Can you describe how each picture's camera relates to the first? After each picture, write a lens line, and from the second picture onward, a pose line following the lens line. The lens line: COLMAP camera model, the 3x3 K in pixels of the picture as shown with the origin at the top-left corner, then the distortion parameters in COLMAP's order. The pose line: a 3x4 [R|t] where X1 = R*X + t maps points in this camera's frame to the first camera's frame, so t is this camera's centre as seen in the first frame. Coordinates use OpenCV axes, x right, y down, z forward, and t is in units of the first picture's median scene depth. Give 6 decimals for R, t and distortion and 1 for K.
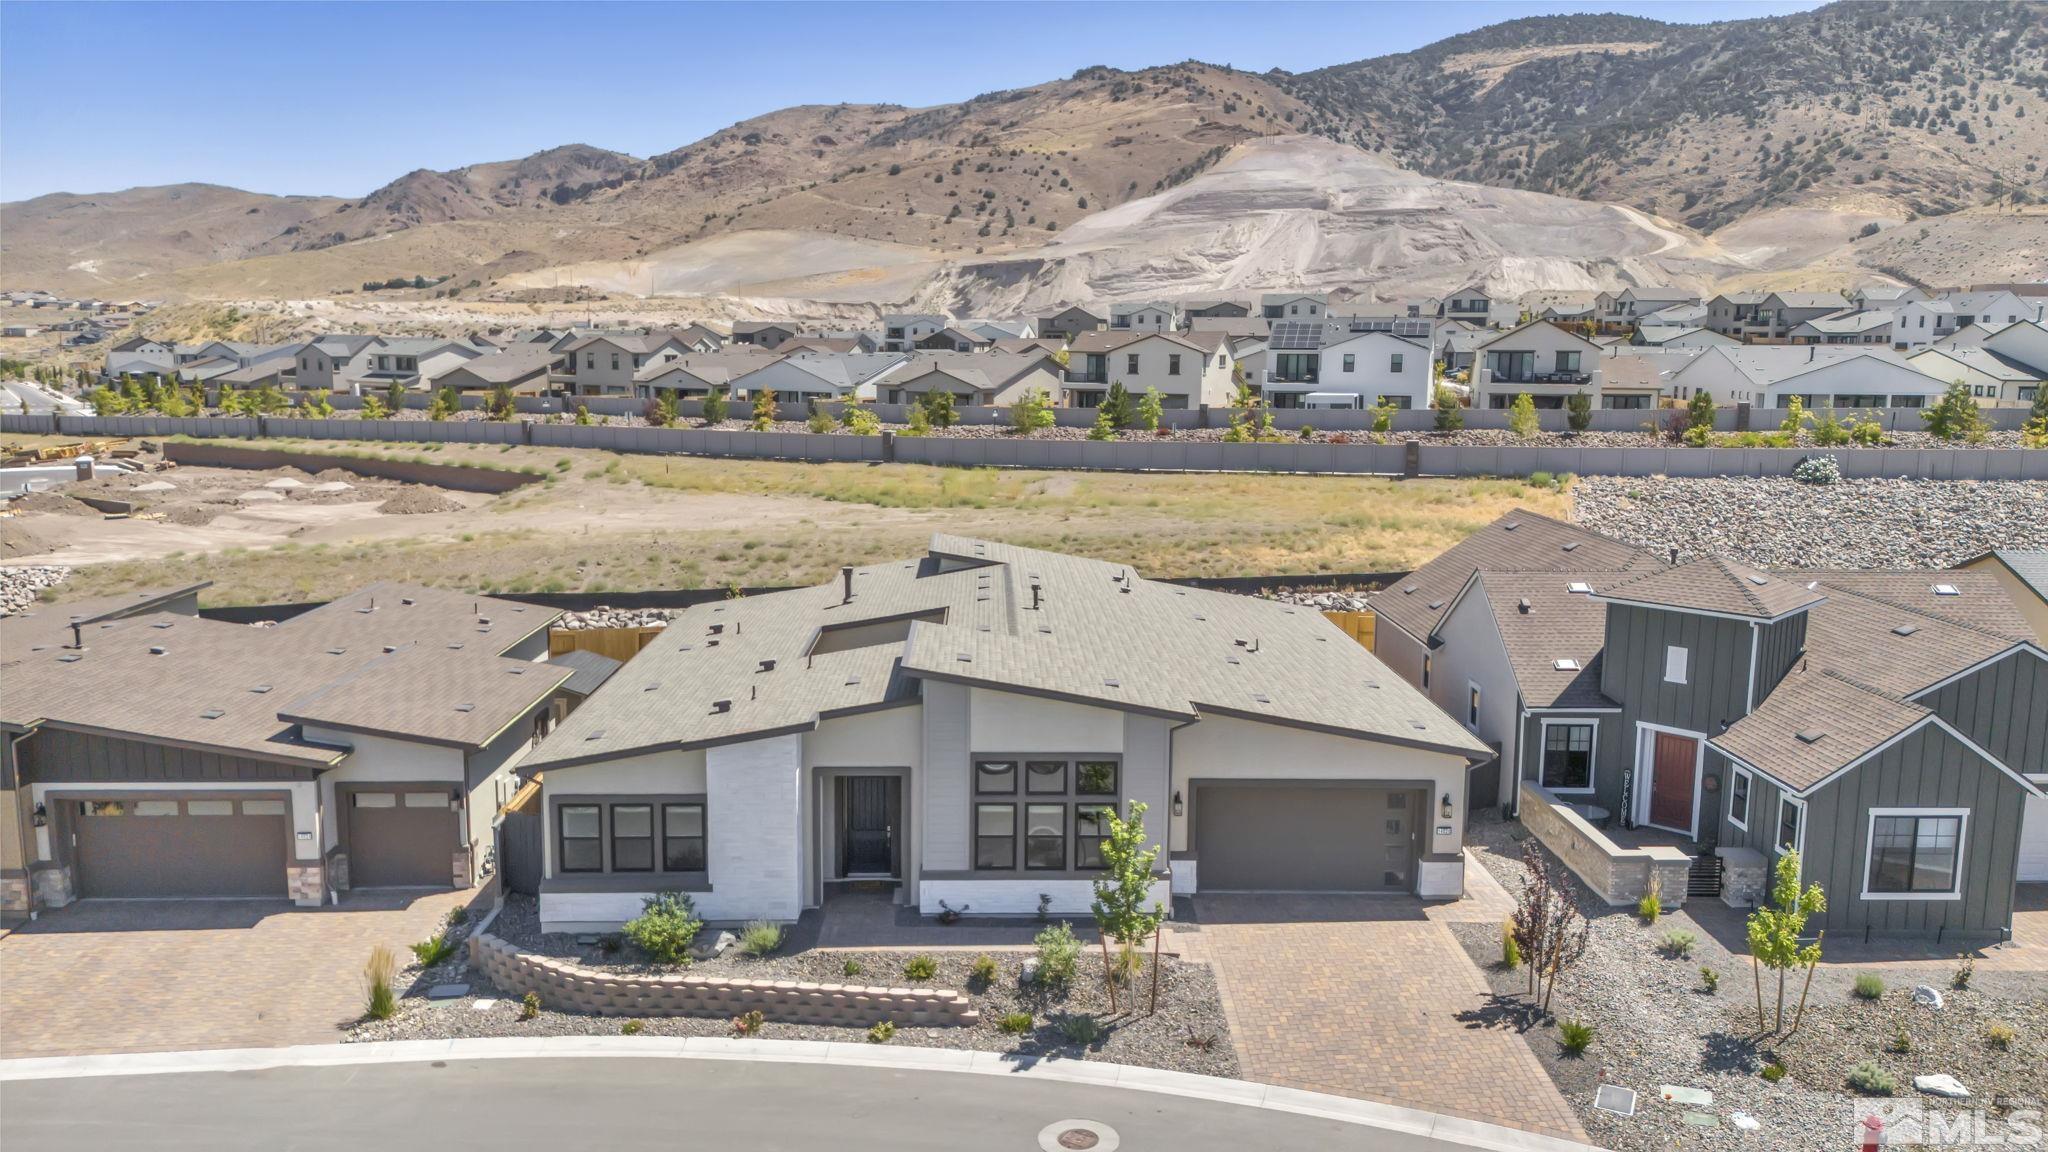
lens RADIAL K [[1582.2, 0, 1024.0], [0, 1582.2, 576.0], [0, 0, 1]] dist [0.042813, -0.003612]
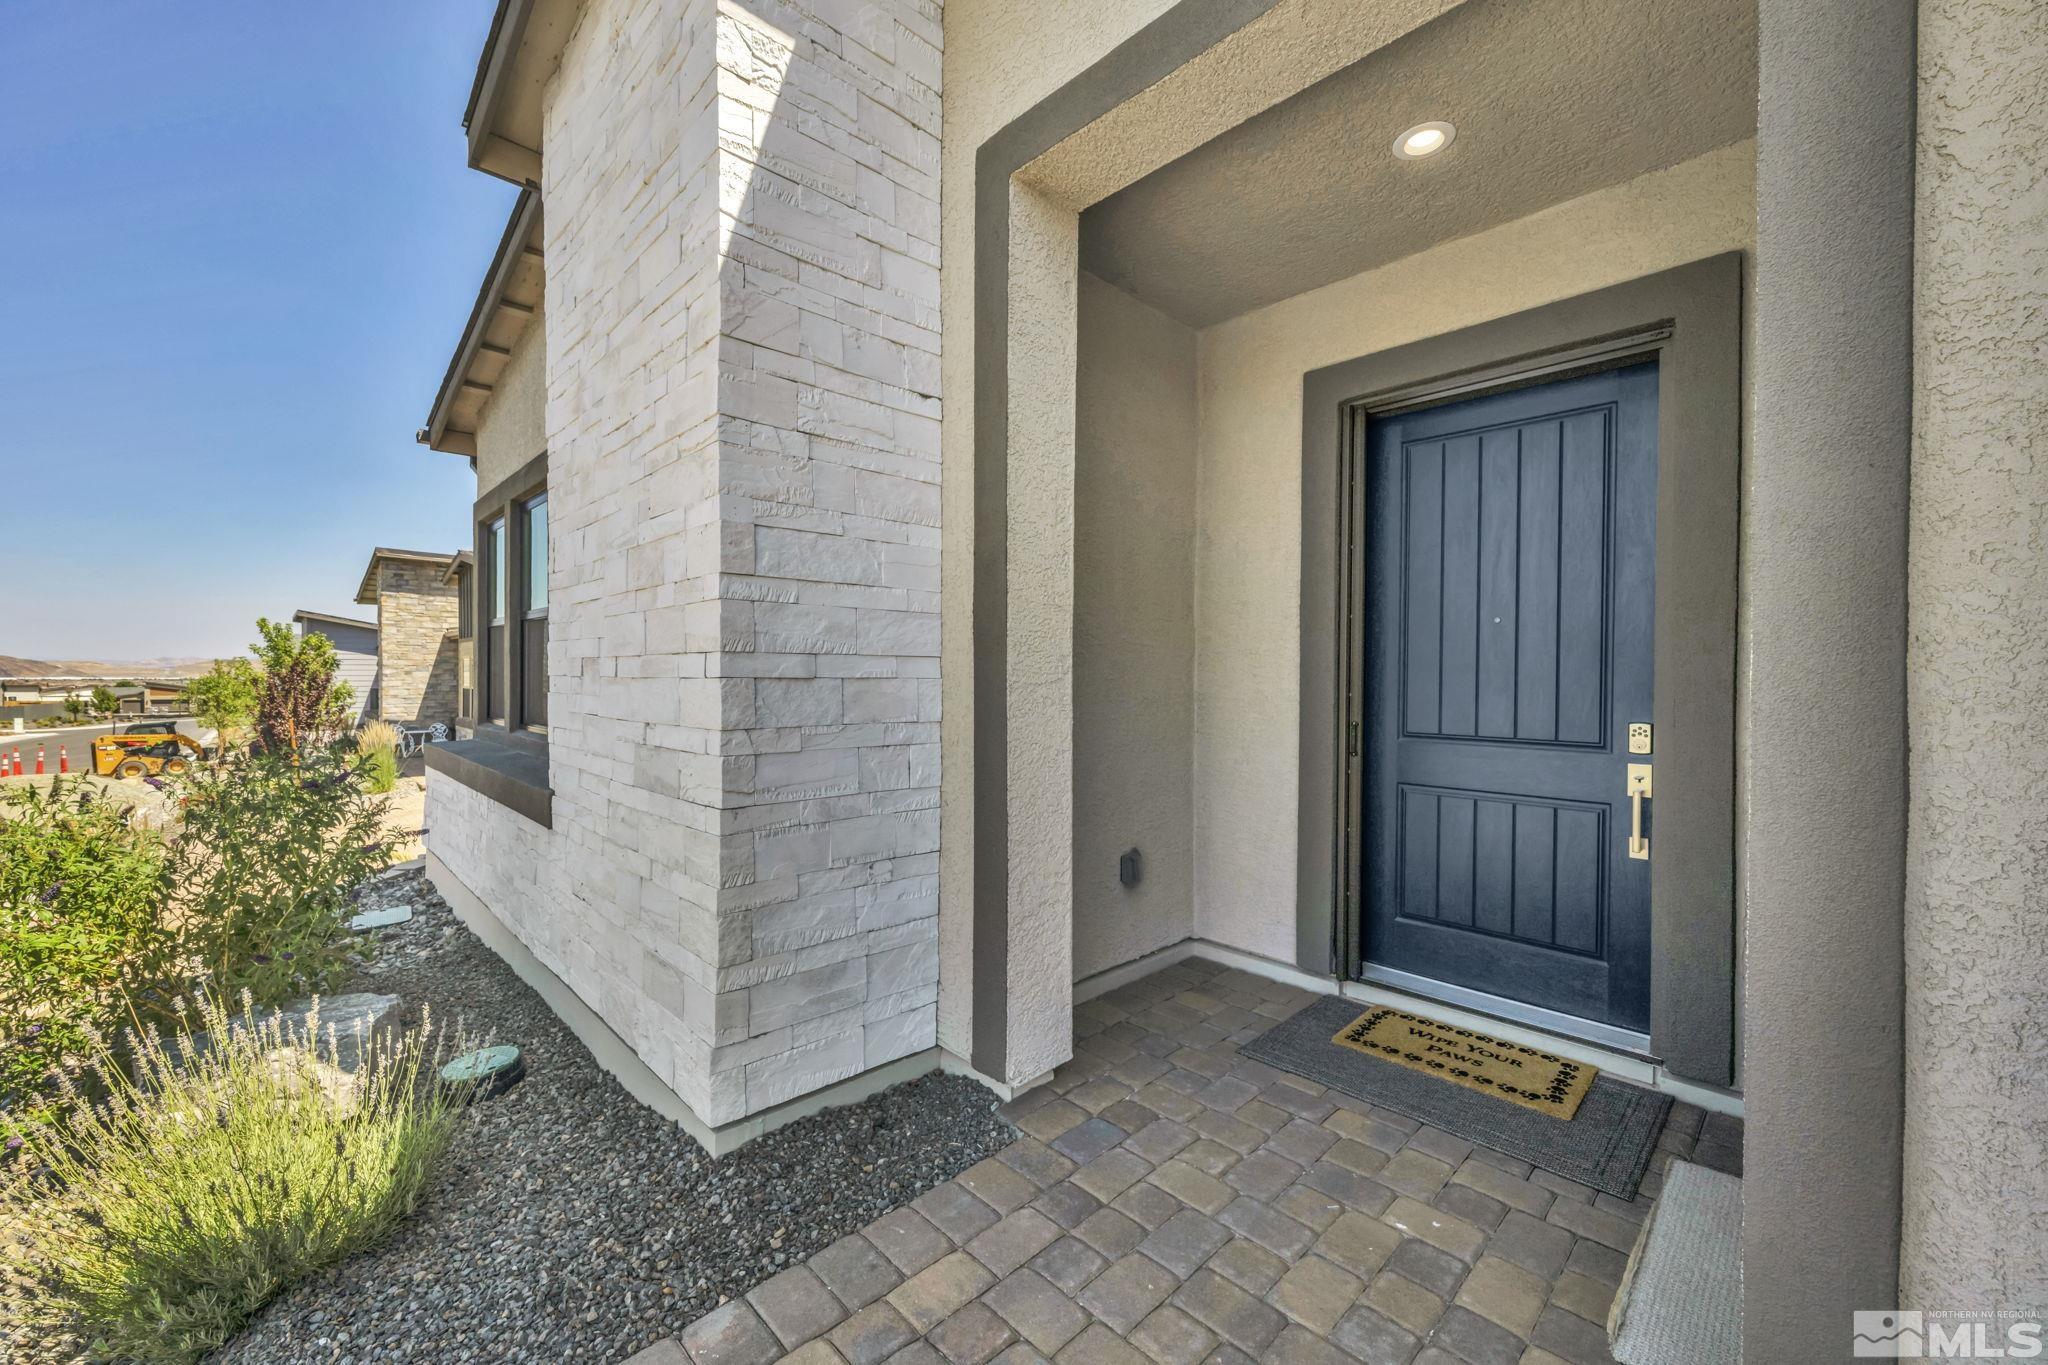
lens RADIAL K [[814.0, 0, 1024.0], [0, 814.0, 682.5], [0, 0, 1]] dist [-0.000141, 0.000381]
pose [[0.681993, 0.000964, -0.731358, -0.072770], [-0.109057, 0.988953, -0.100392, 0.180471], [0.723182, 0.148226, 0.674564, 0.965507]]
